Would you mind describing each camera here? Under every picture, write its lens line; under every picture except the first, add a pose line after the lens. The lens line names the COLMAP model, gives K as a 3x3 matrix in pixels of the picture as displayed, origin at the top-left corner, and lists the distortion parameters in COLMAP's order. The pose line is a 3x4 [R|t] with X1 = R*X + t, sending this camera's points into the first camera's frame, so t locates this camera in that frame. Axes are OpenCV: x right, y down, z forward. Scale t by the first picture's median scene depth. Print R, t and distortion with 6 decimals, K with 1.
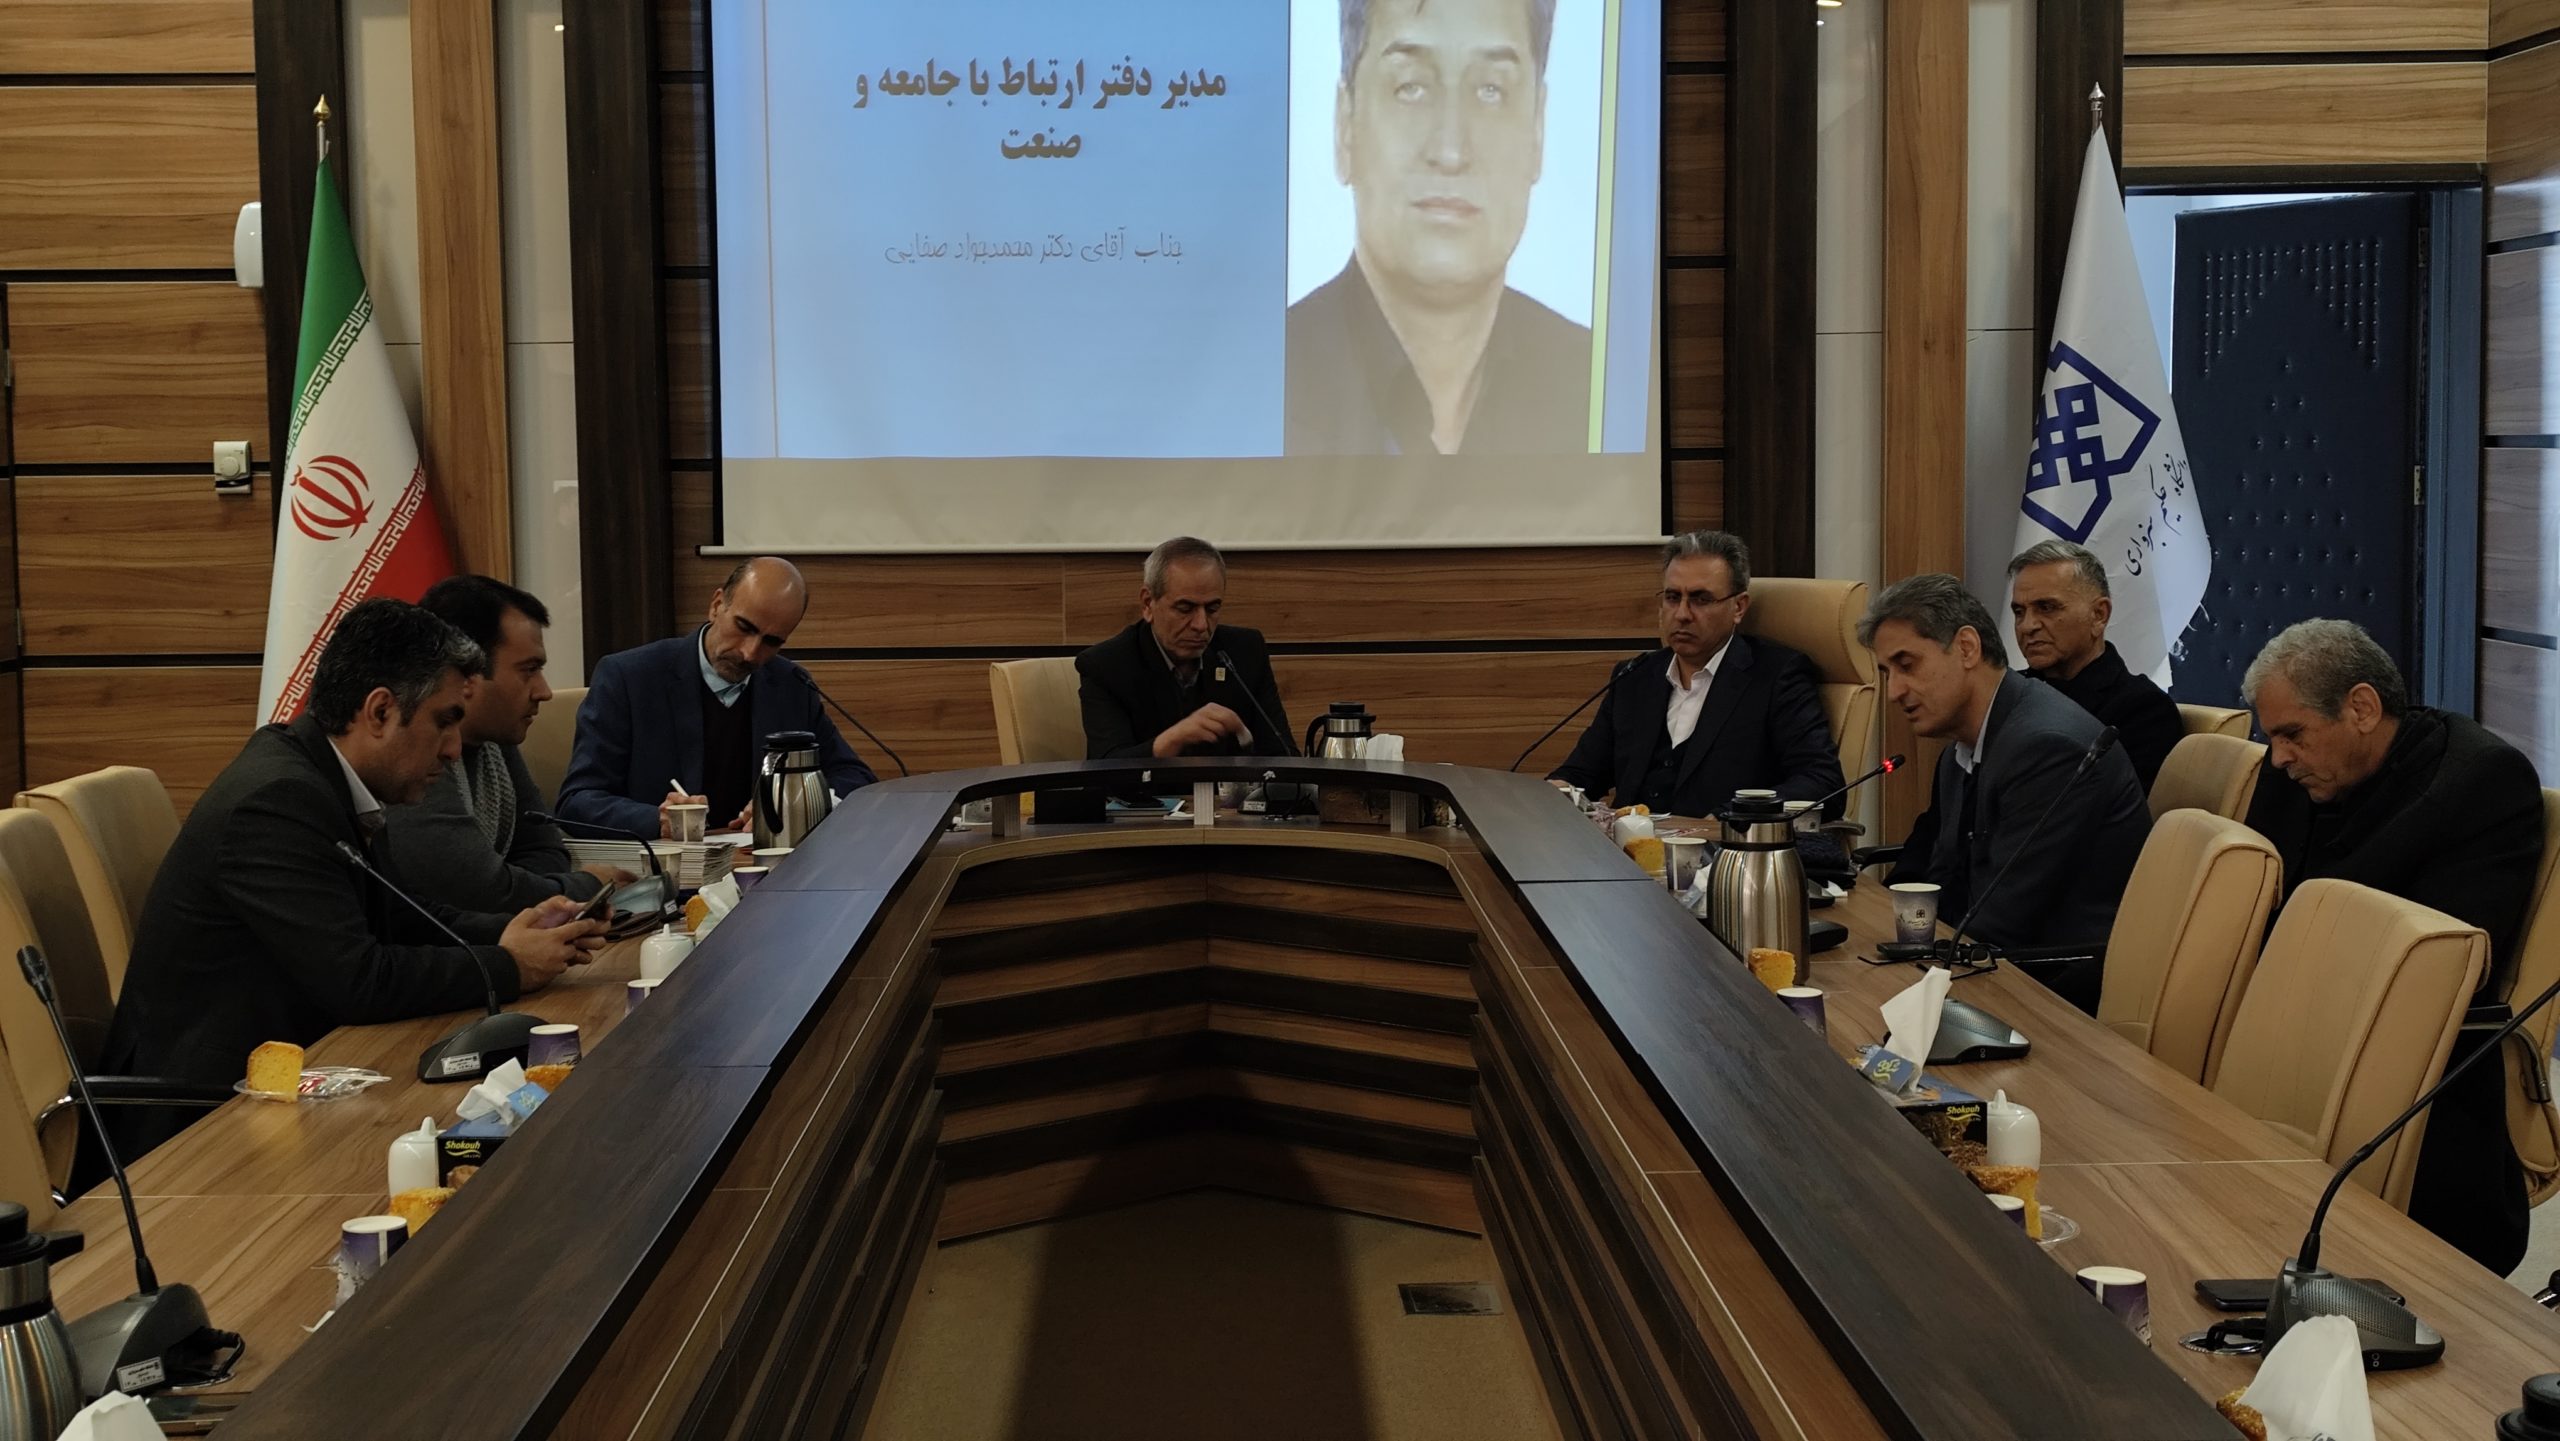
lens RADIAL K [[3381.9, 0, 1258.6], [0, 3381.9, 721.2], [0, 0, 1]] dist [0.056455, 0.000000]
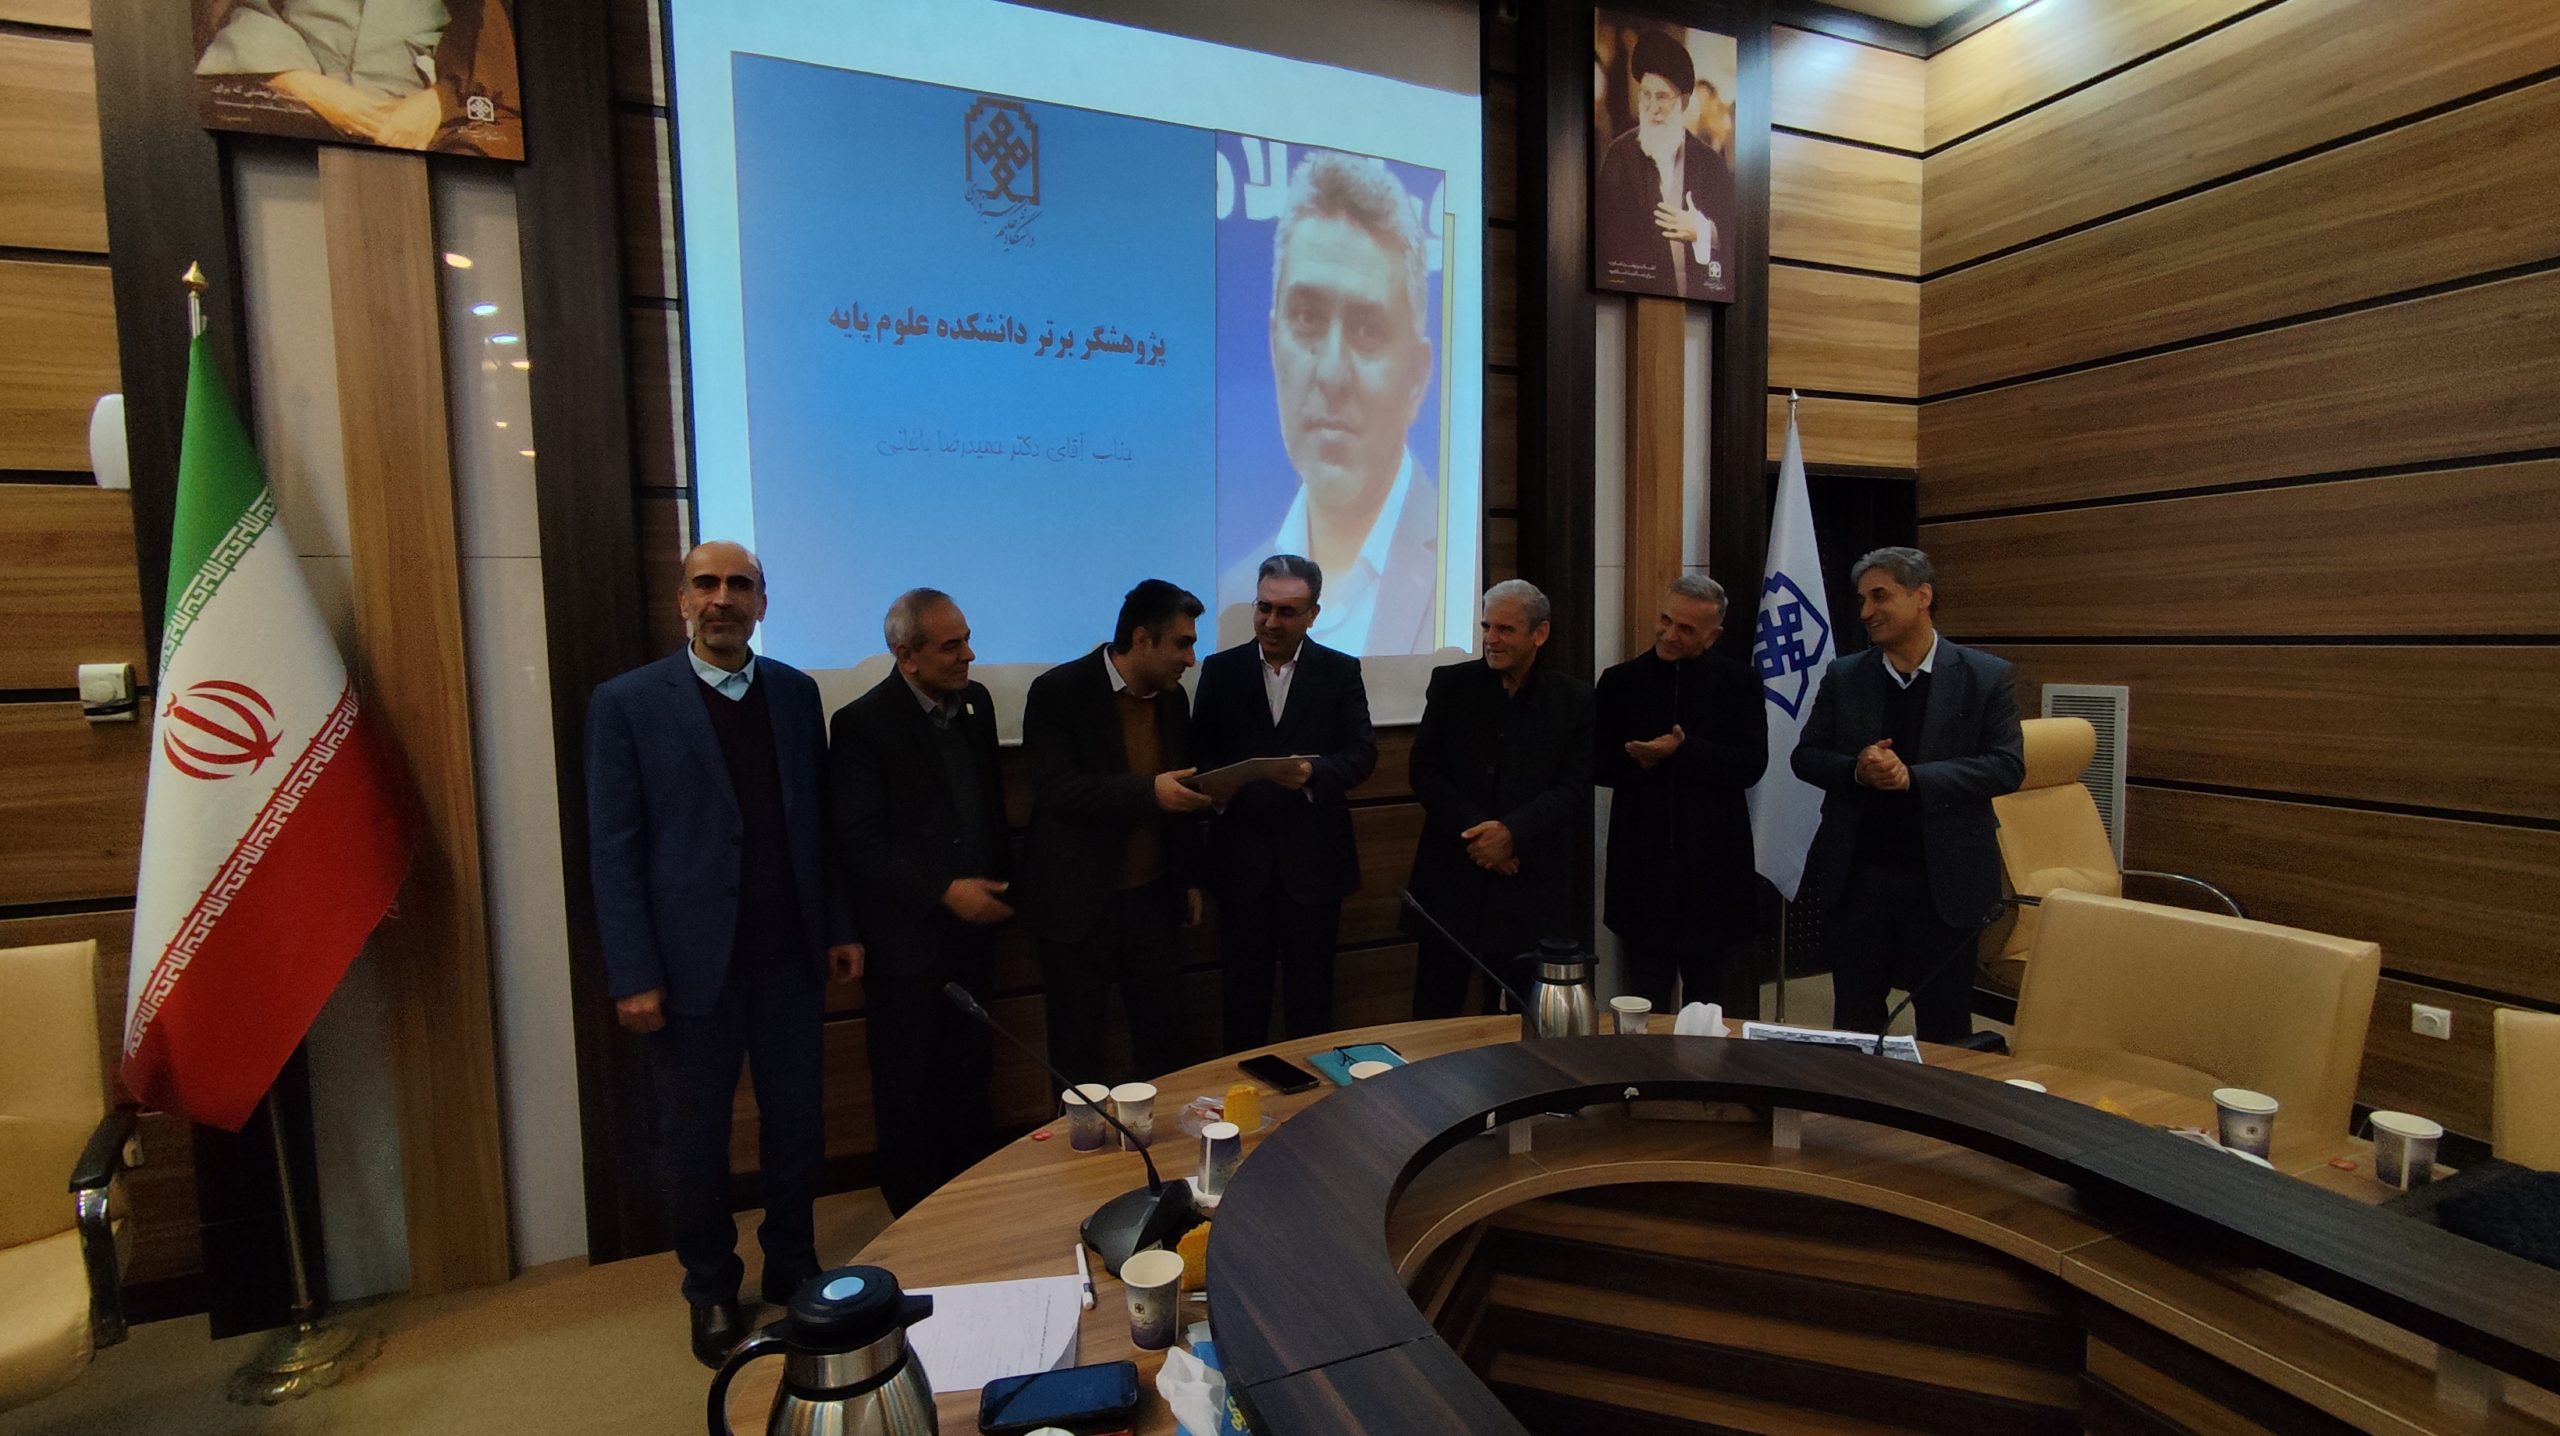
lens RADIAL K [[1173.8, 0, 1282.8], [0, 1173.8, 727.9], [0, 0, 1]] dist [-0.000263, -0.000001]
pose [[0.931471, -0.036019, 0.362028, -0.130483], [0.038374, 0.999263, 0.000686, -0.055811], [-0.361786, 0.013254, 0.932167, 0.624471]]
